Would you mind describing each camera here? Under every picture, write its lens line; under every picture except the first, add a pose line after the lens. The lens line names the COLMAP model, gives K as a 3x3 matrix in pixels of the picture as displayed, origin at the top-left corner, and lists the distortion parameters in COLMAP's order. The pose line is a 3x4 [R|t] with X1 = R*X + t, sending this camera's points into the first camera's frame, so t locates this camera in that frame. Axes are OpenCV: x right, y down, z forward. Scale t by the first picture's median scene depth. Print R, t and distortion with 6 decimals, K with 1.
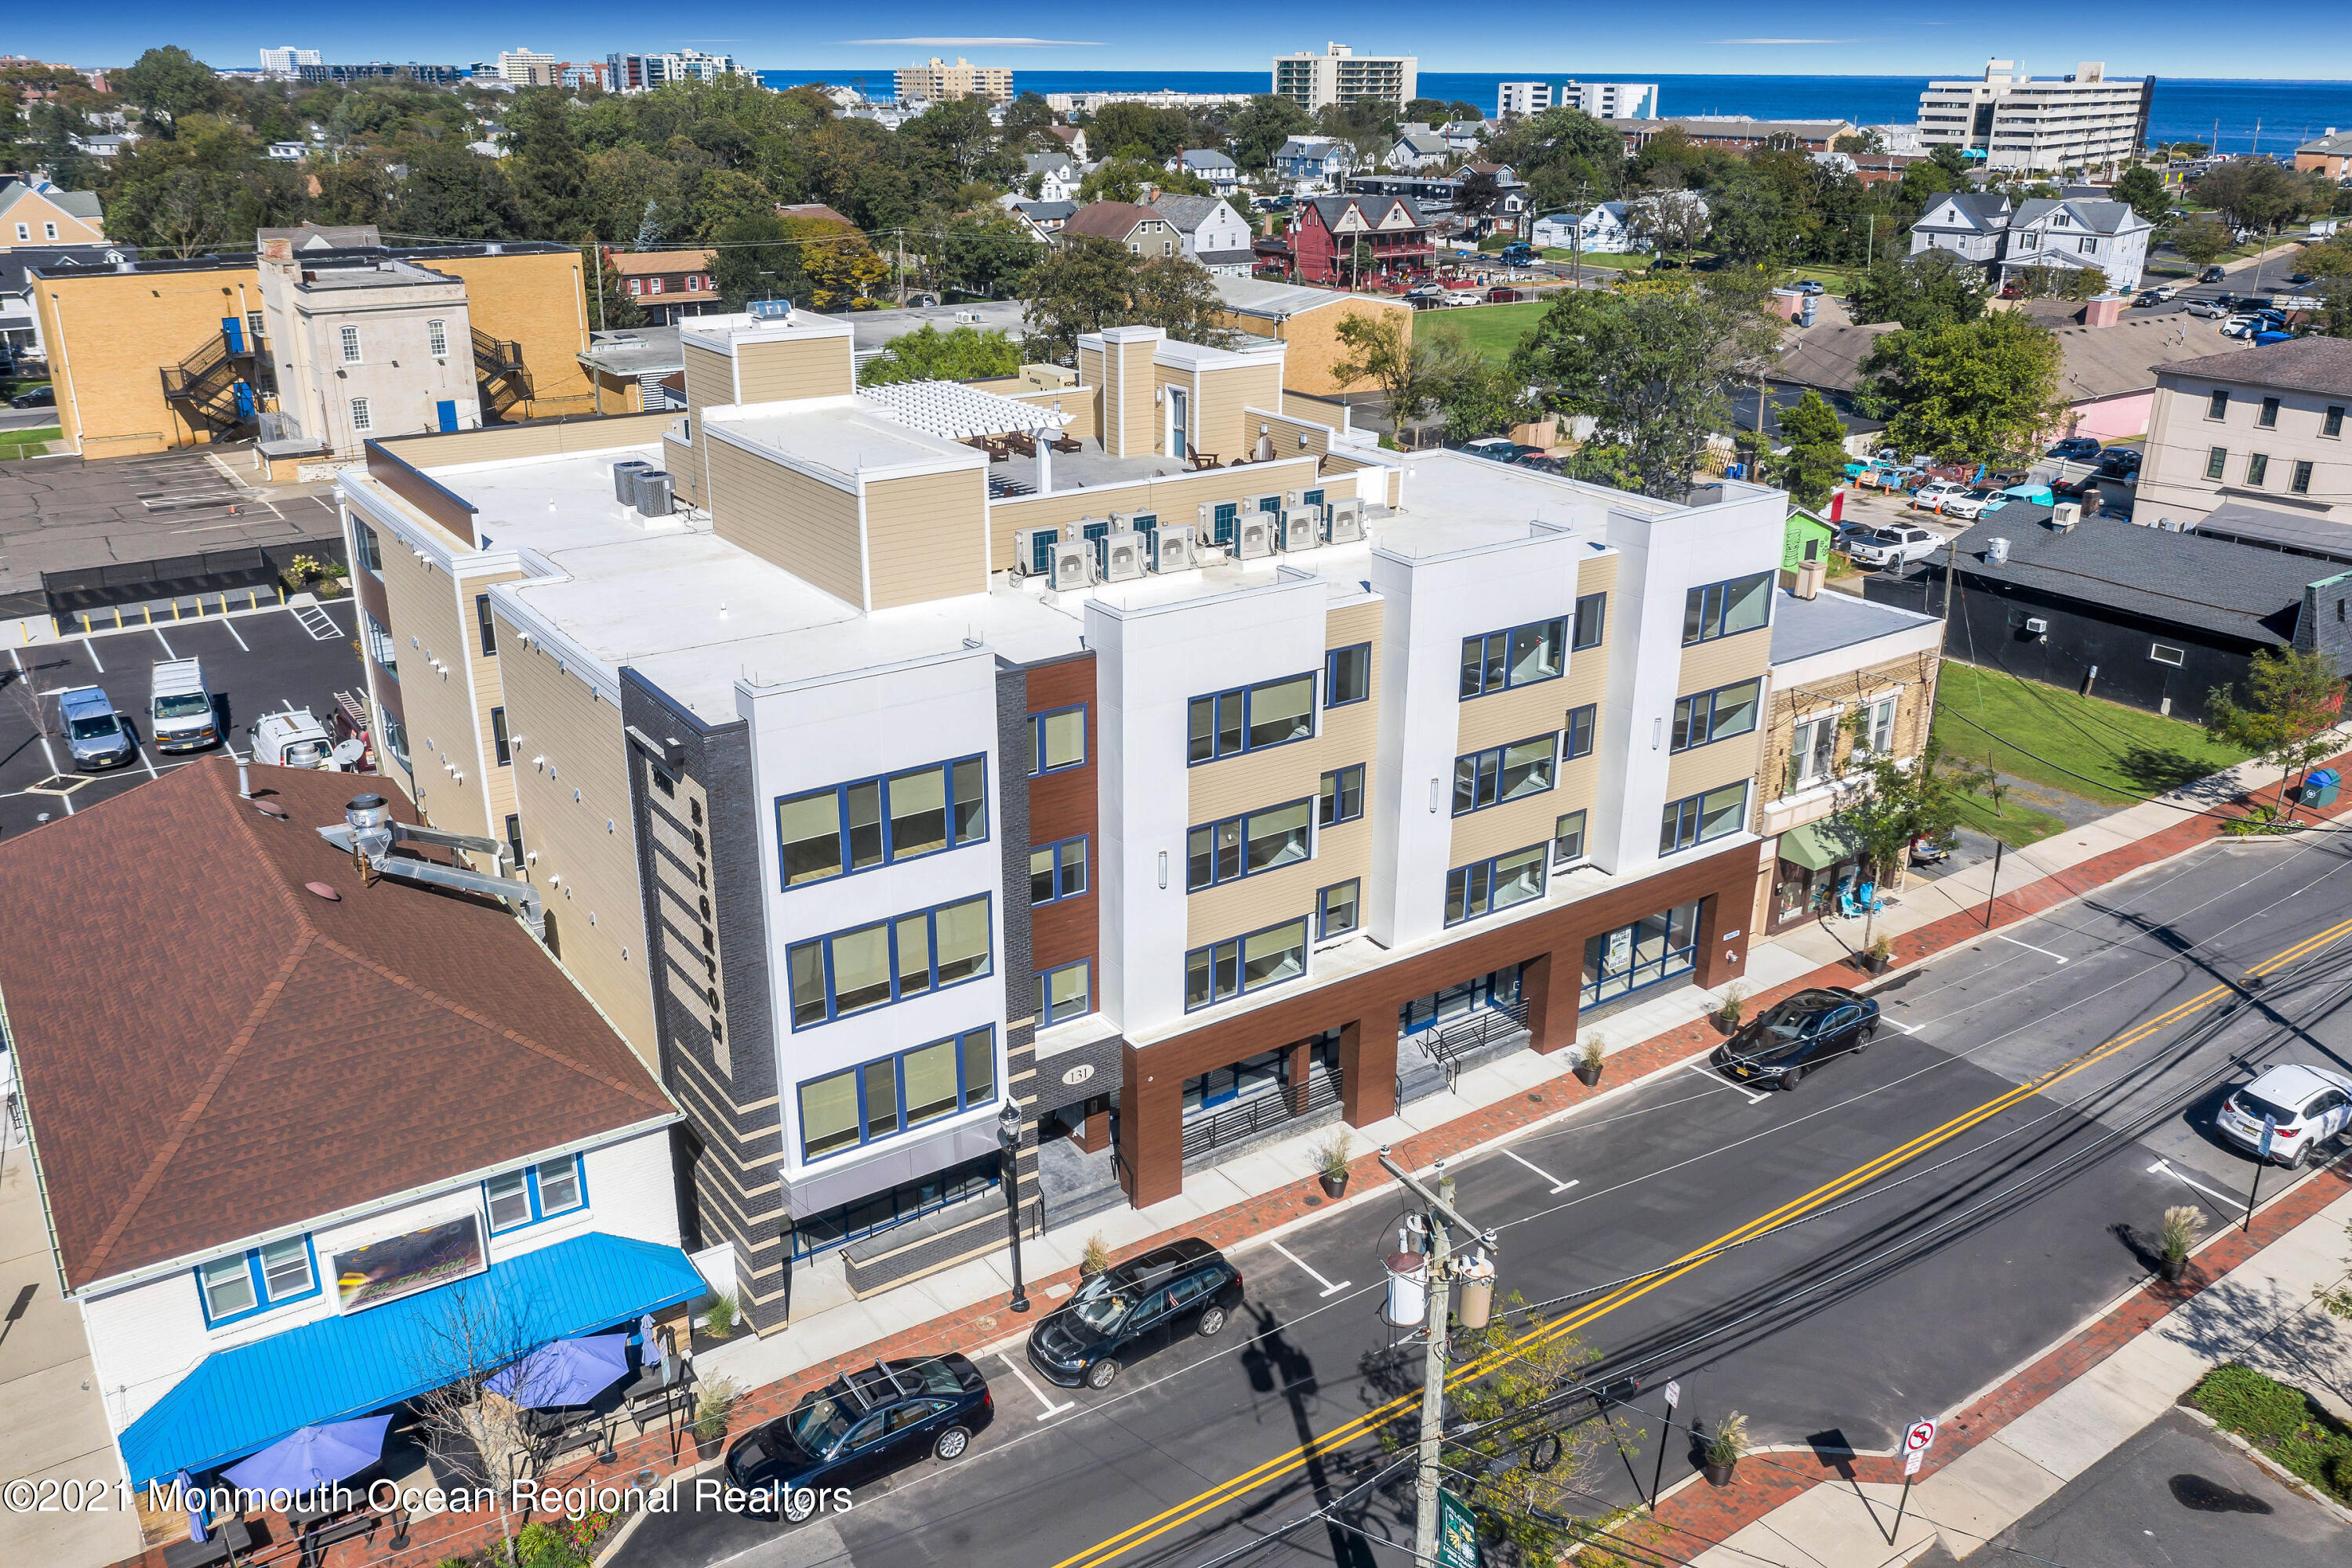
lens RADIAL K [[1854.9, 0, 1172.6], [0, 1854.9, 777.9], [0, 0, 1]] dist [-0.004464, -0.011366]
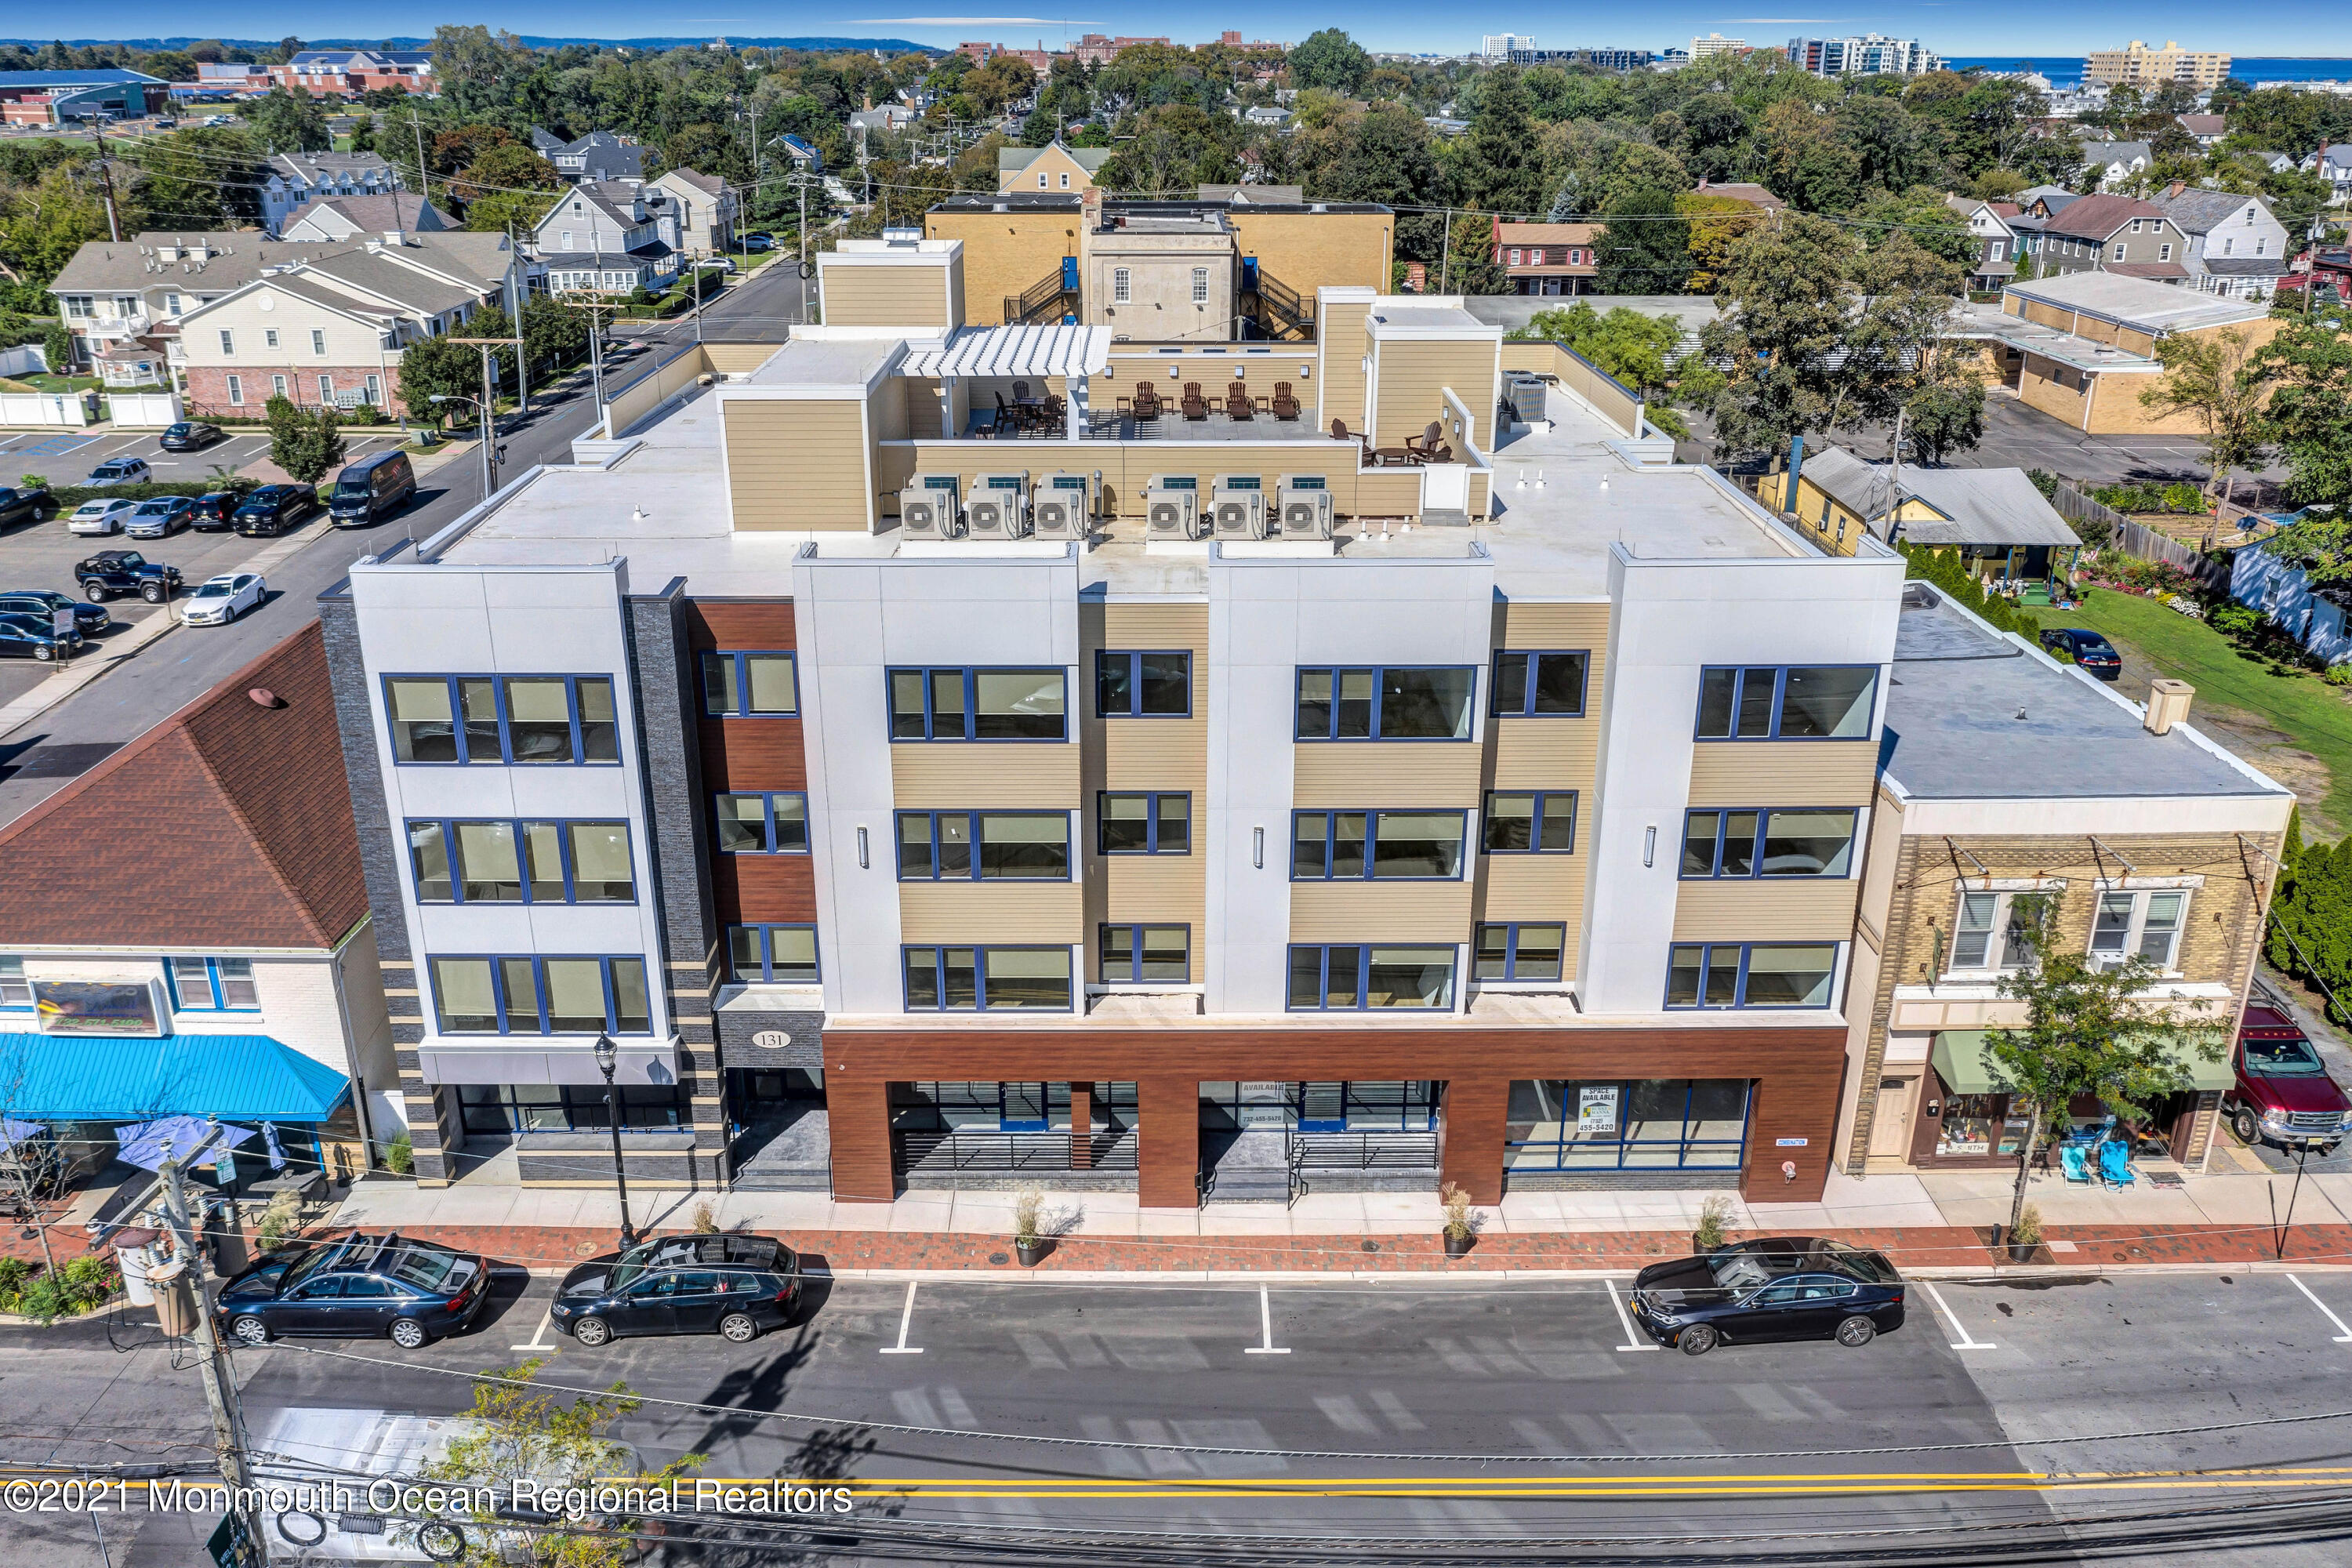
lens RADIAL K [[1854.9, 0, 1169.9], [0, 1854.9, 770.5], [0, 0, 1]] dist [-0.004464, -0.011366]
pose [[0.825292, 0.201099, -0.527686, 0.494366], [-0.199792, 0.977985, 0.060235, -0.060781], [0.528182, 0.055716, 0.847301, 0.246824]]
